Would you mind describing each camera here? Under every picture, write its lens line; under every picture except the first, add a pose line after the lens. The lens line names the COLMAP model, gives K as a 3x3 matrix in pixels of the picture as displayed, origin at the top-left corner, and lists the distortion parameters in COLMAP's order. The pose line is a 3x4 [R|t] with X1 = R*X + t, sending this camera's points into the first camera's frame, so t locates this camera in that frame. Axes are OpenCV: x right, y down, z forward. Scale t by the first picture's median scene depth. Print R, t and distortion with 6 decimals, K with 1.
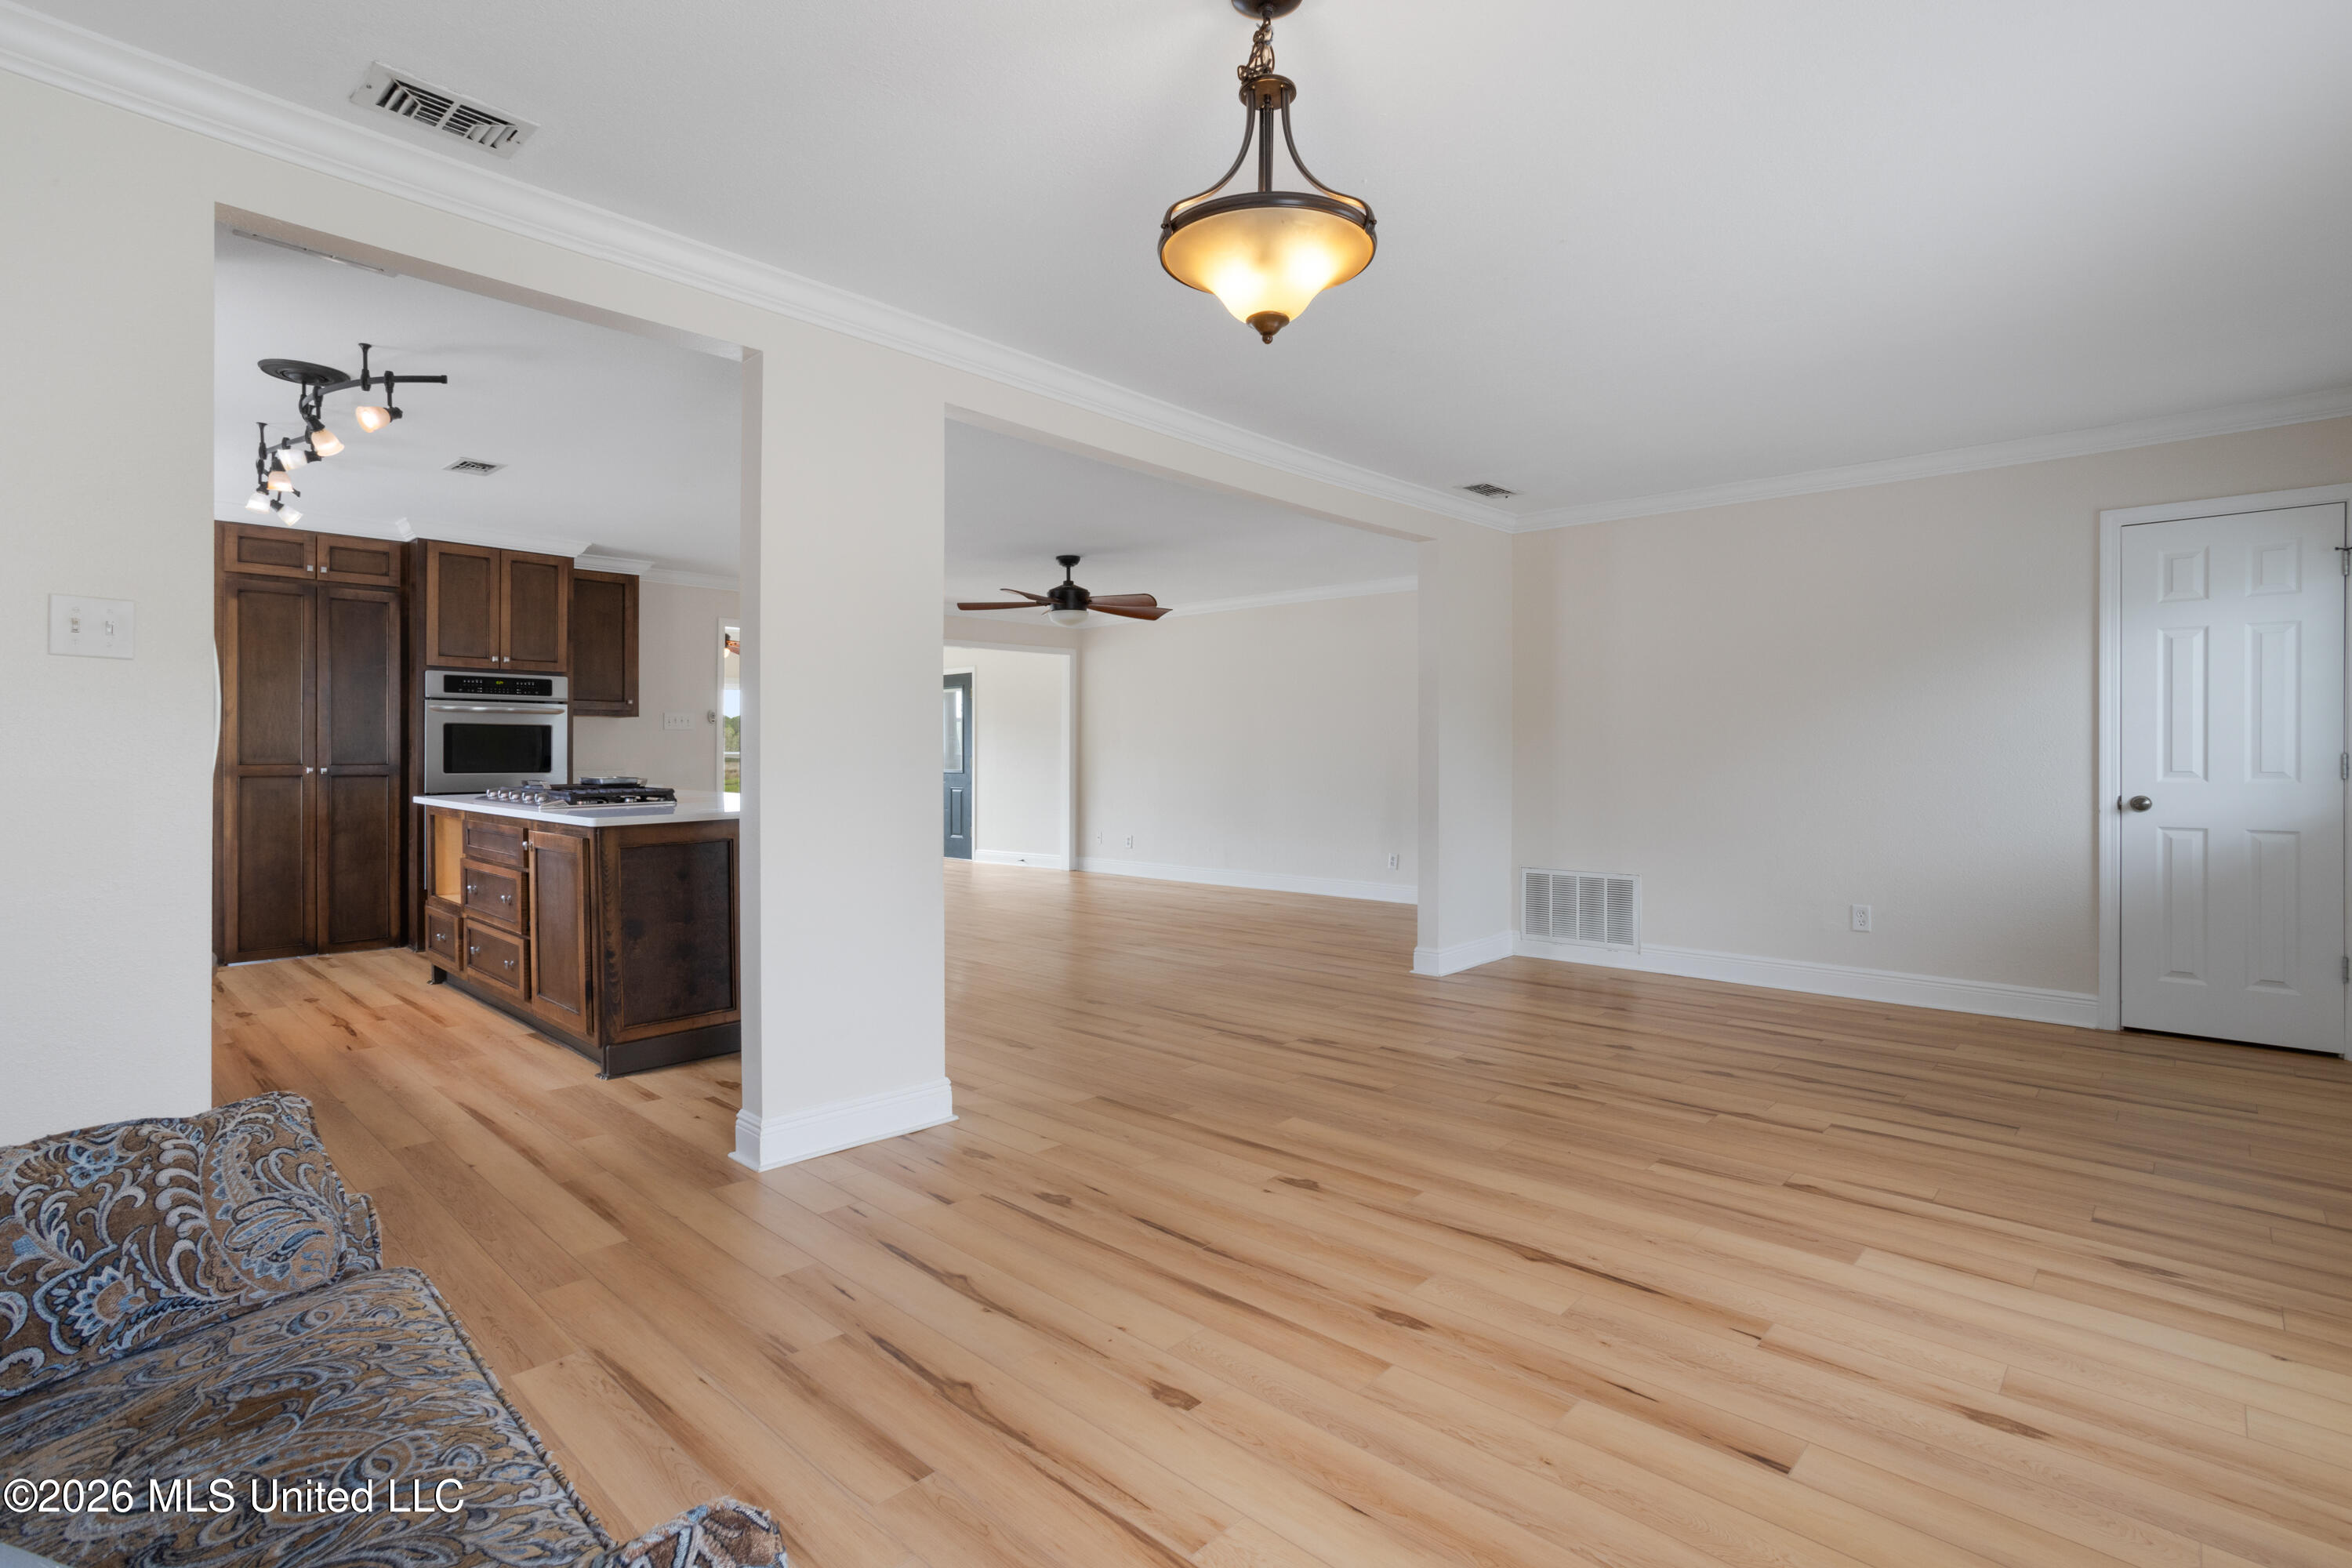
lens RADIAL K [[1119.0, 0, 1167.1], [0, 1119.0, 762.0], [0, 0, 1]] dist [-0.053409, 0.032920]
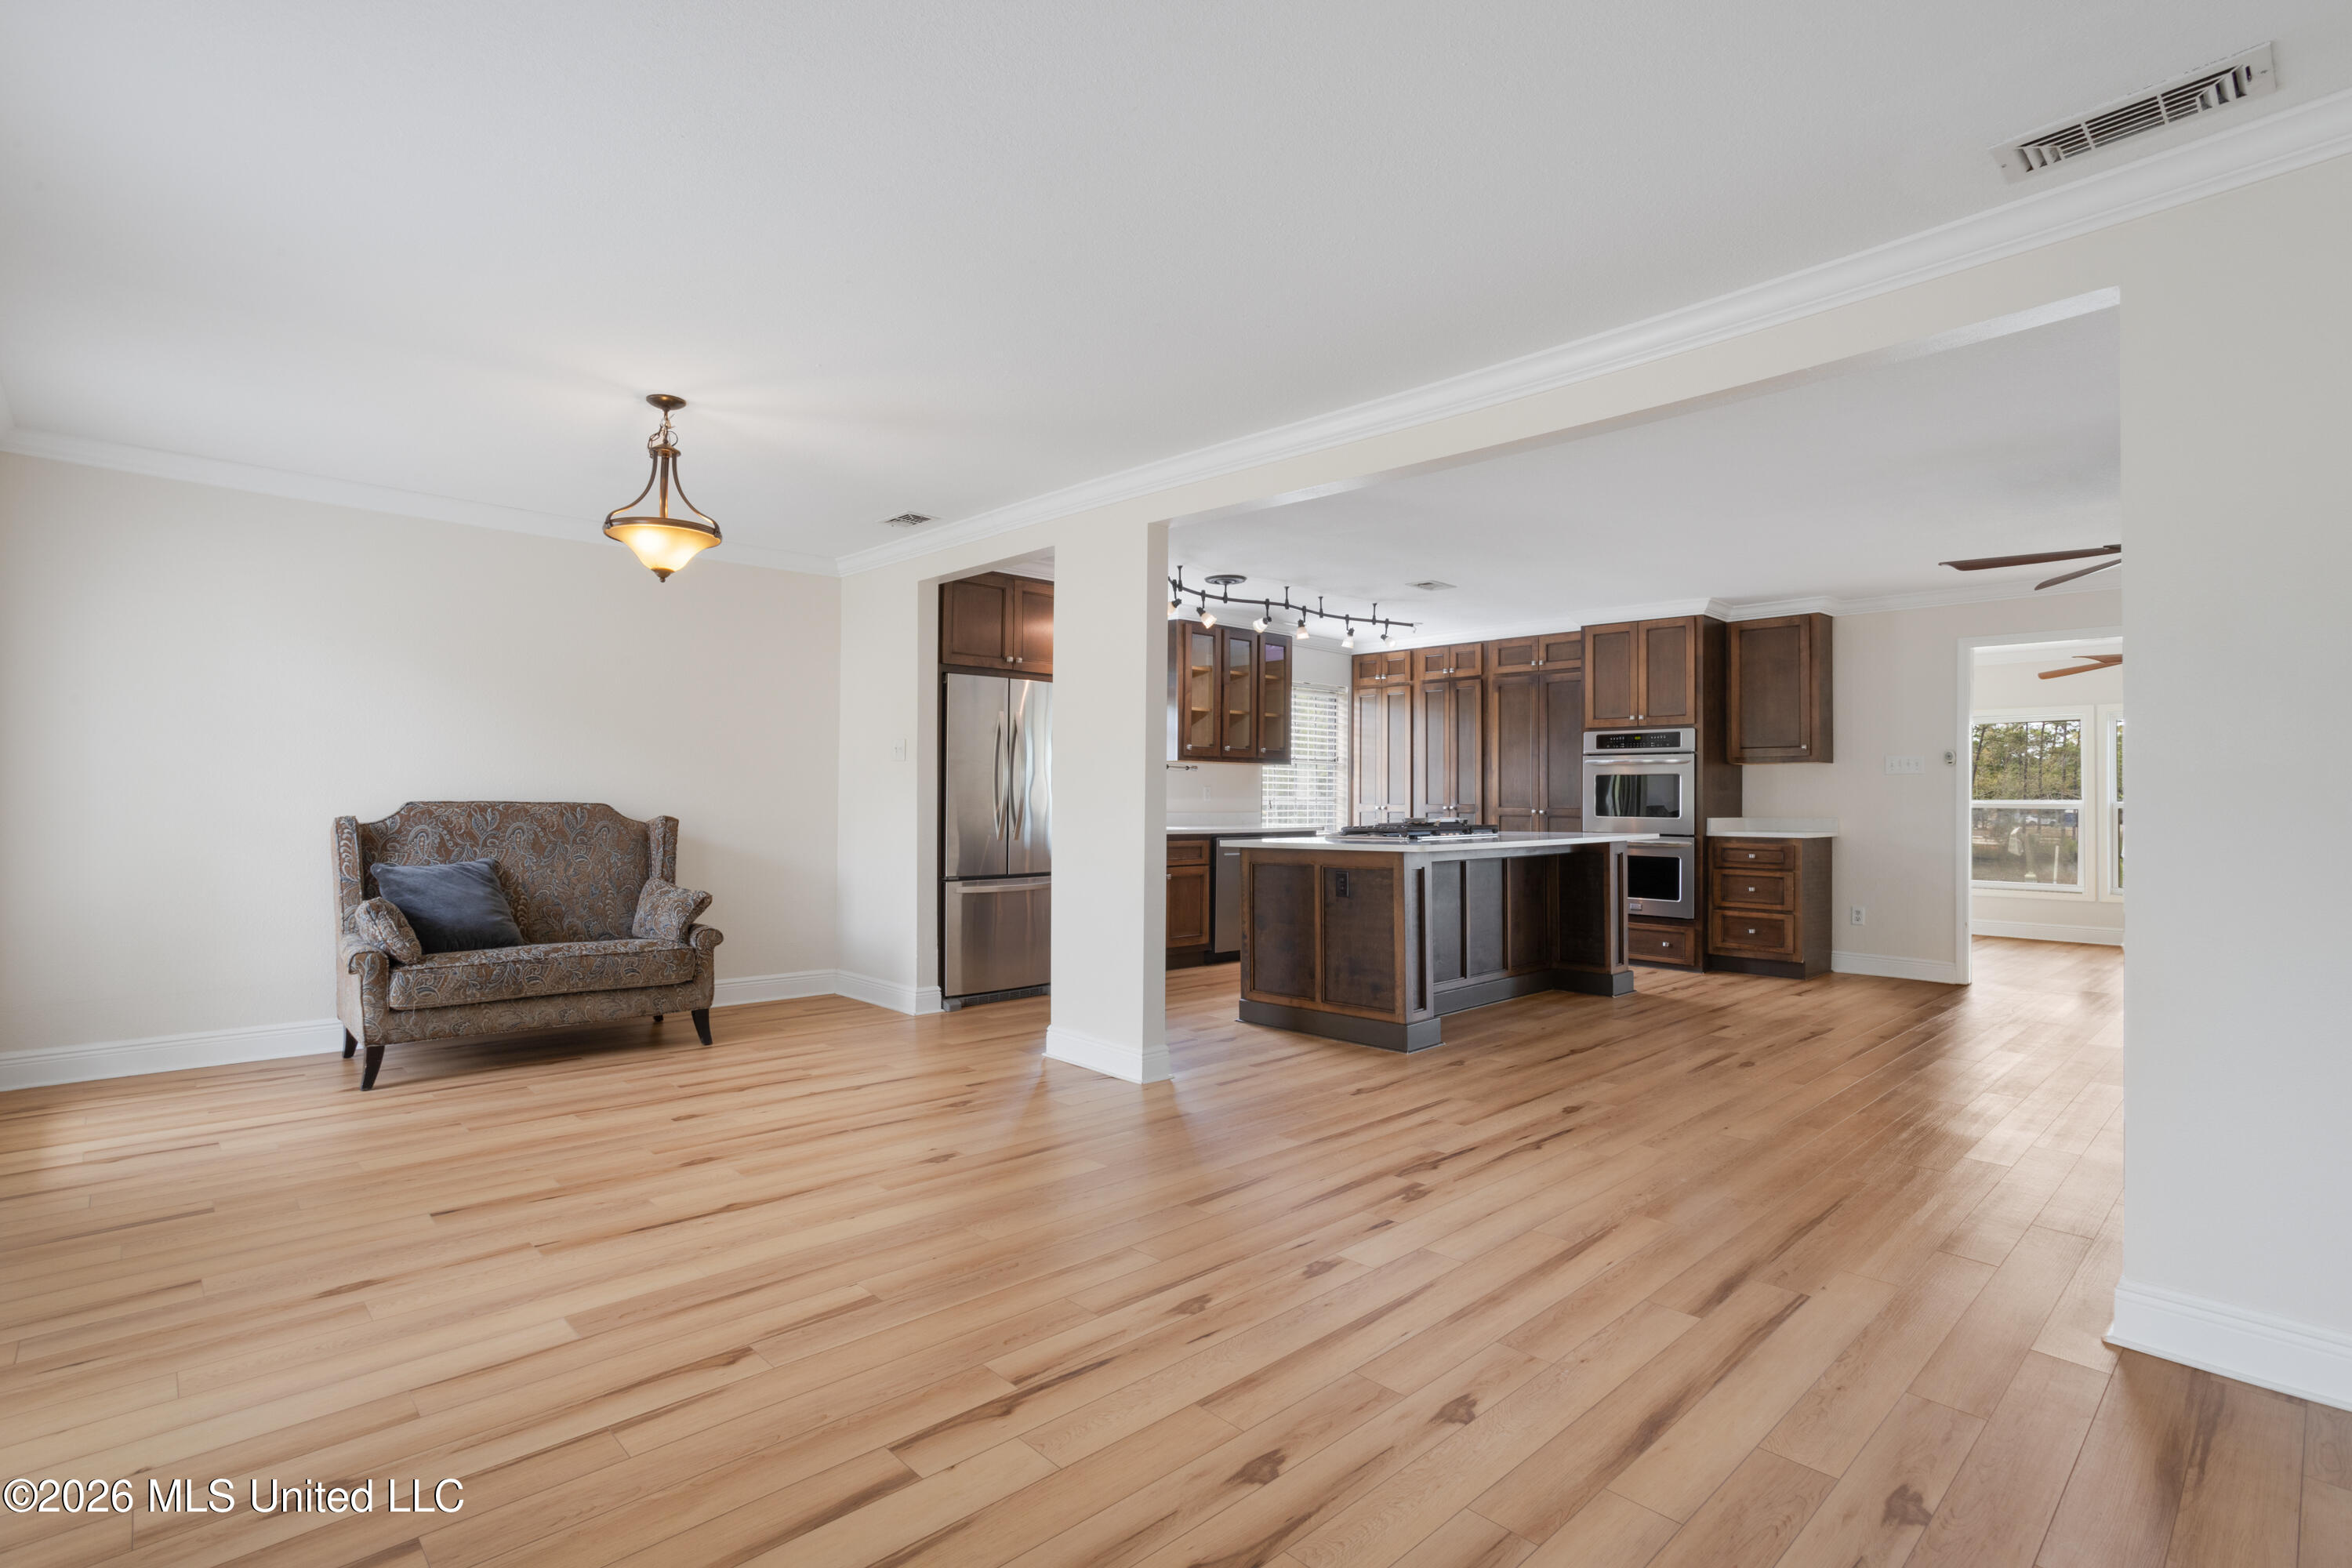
lens RADIAL K [[1138.6, 0, 1187.3], [0, 1138.6, 785.2], [0, 0, 1]] dist [-0.057523, 0.036323]
pose [[-0.043898, -0.010904, -0.998977, 0.873914], [-0.014130, 0.999847, -0.010293, -0.006340], [0.998936, 0.013664, -0.044045, 0.870582]]
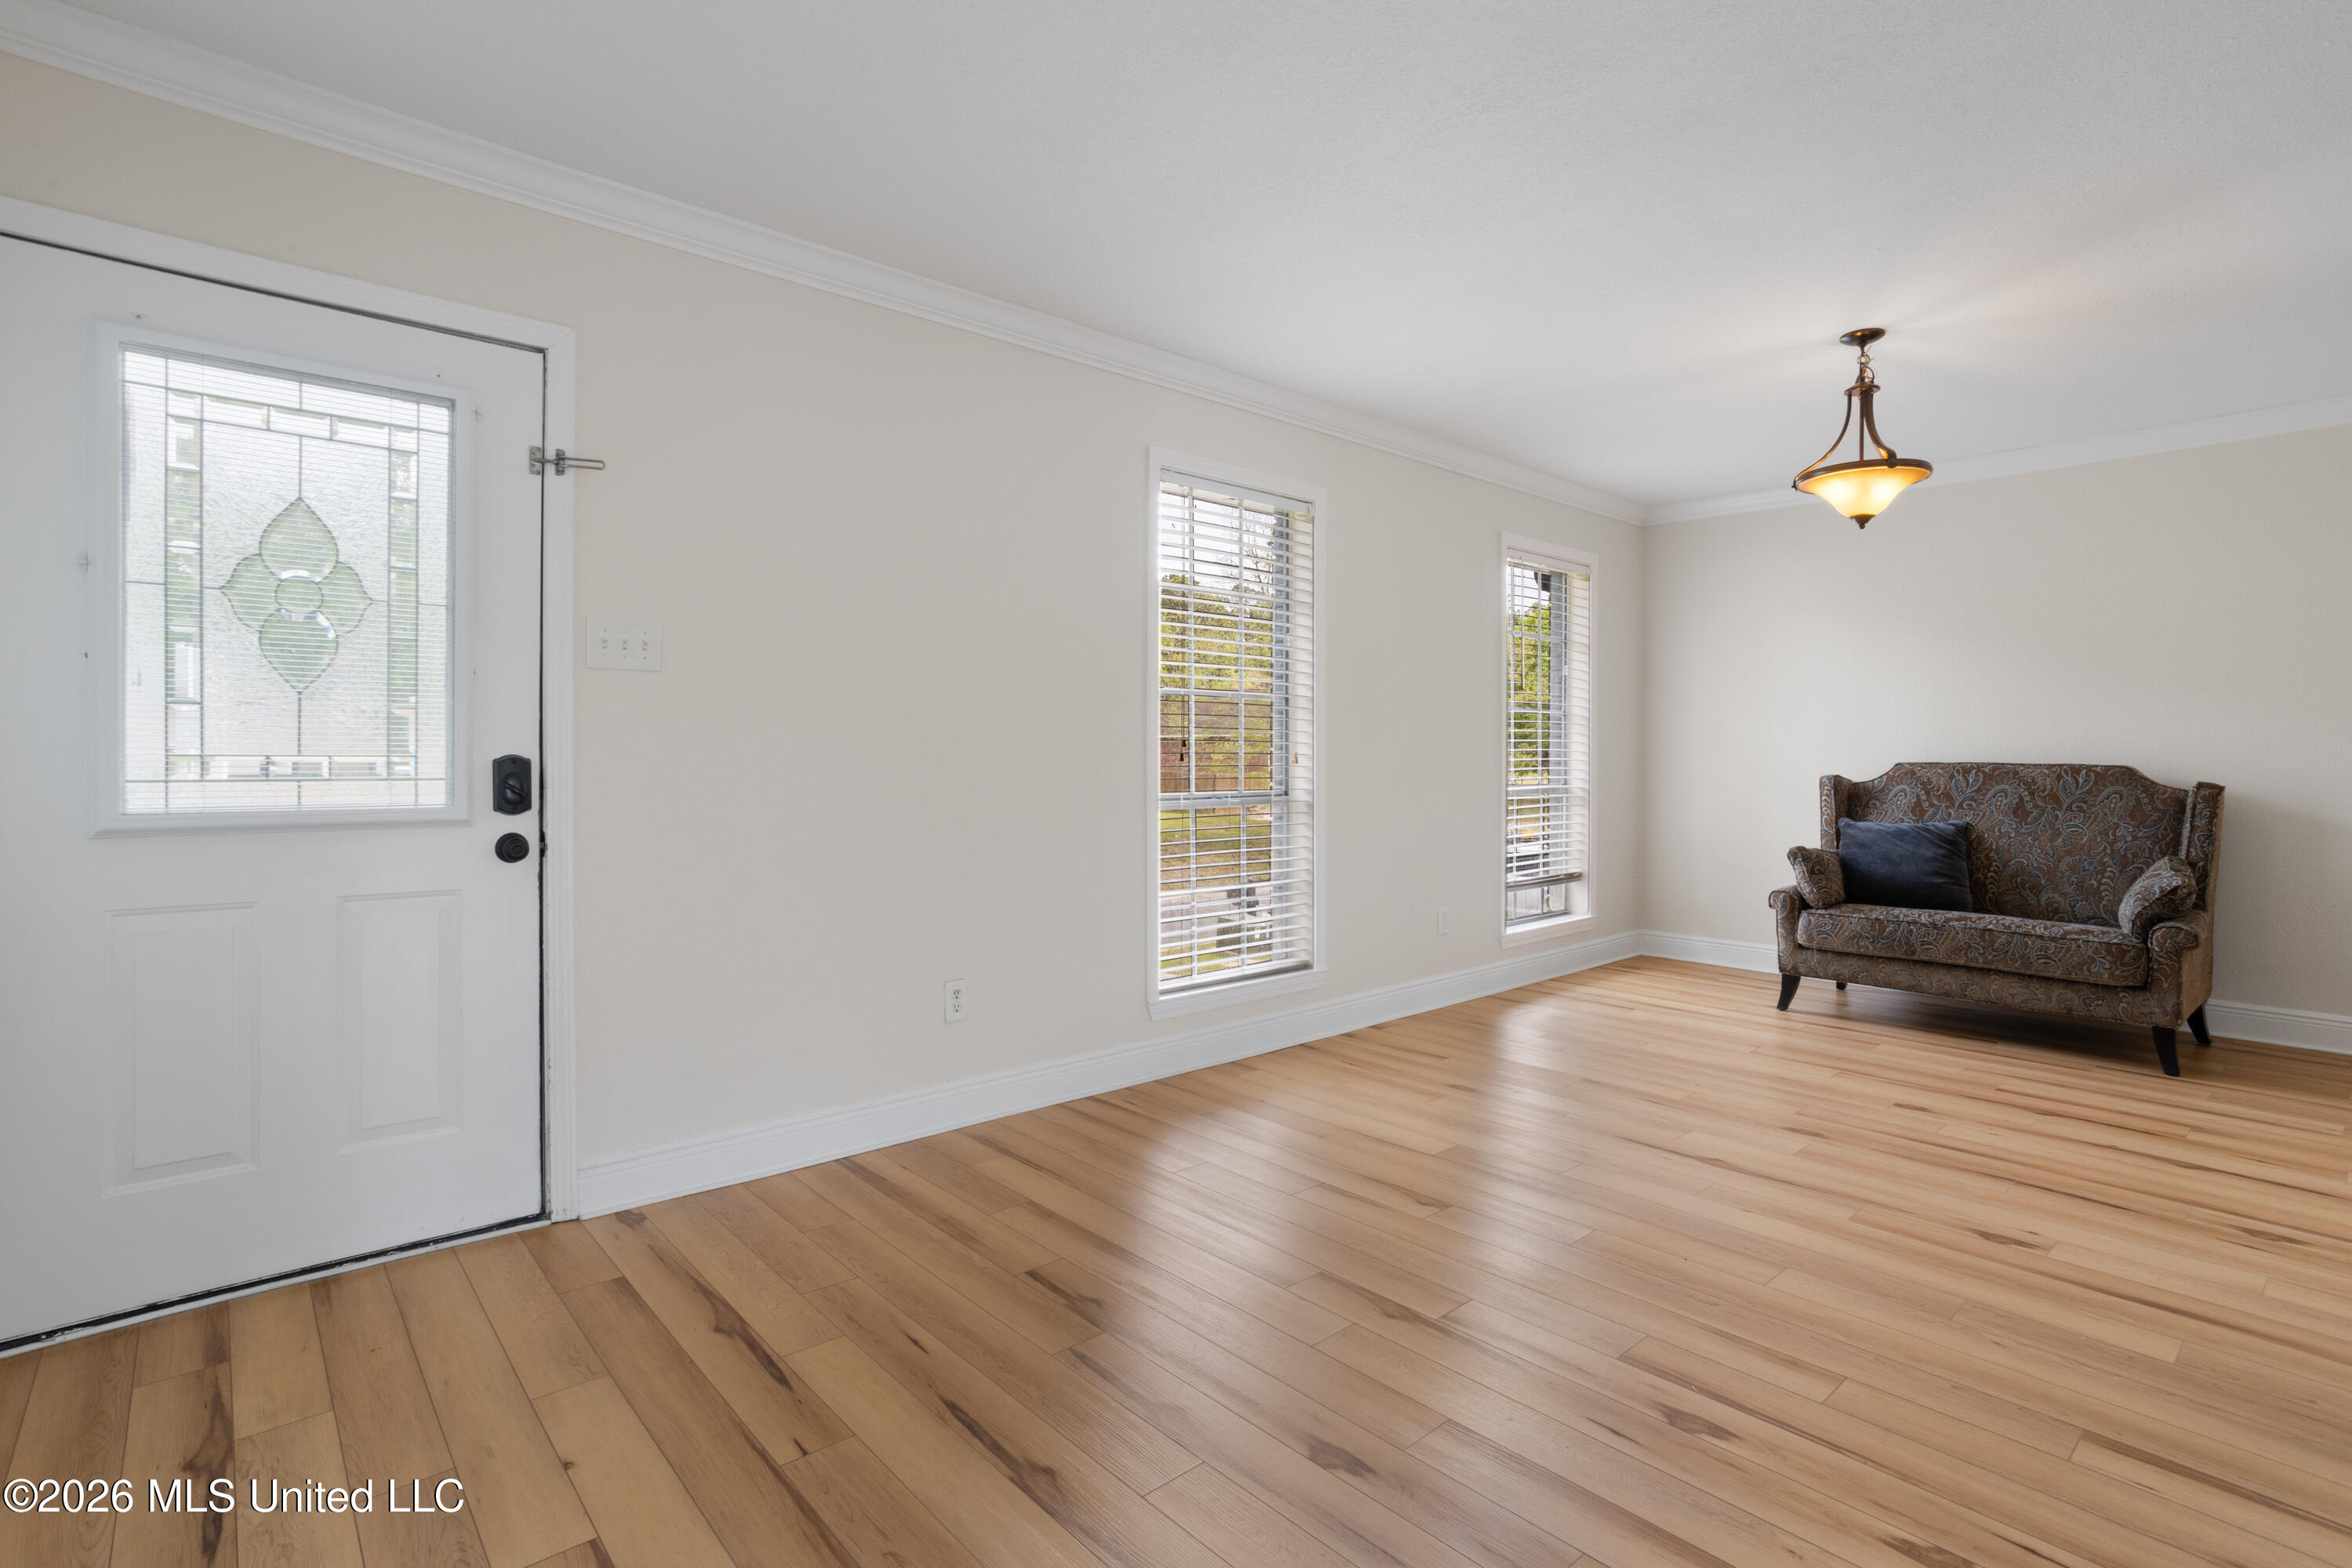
lens RADIAL K [[1140.5, 0, 1159.1], [0, 1140.5, 765.9], [0, 0, 1]] dist [-0.052726, 0.036303]
pose [[-0.995908, -0.004670, 0.090256, 0.469768], [-0.003108, 0.999843, 0.017441, -0.005193], [-0.090323, 0.017089, -0.995766, 1.285162]]
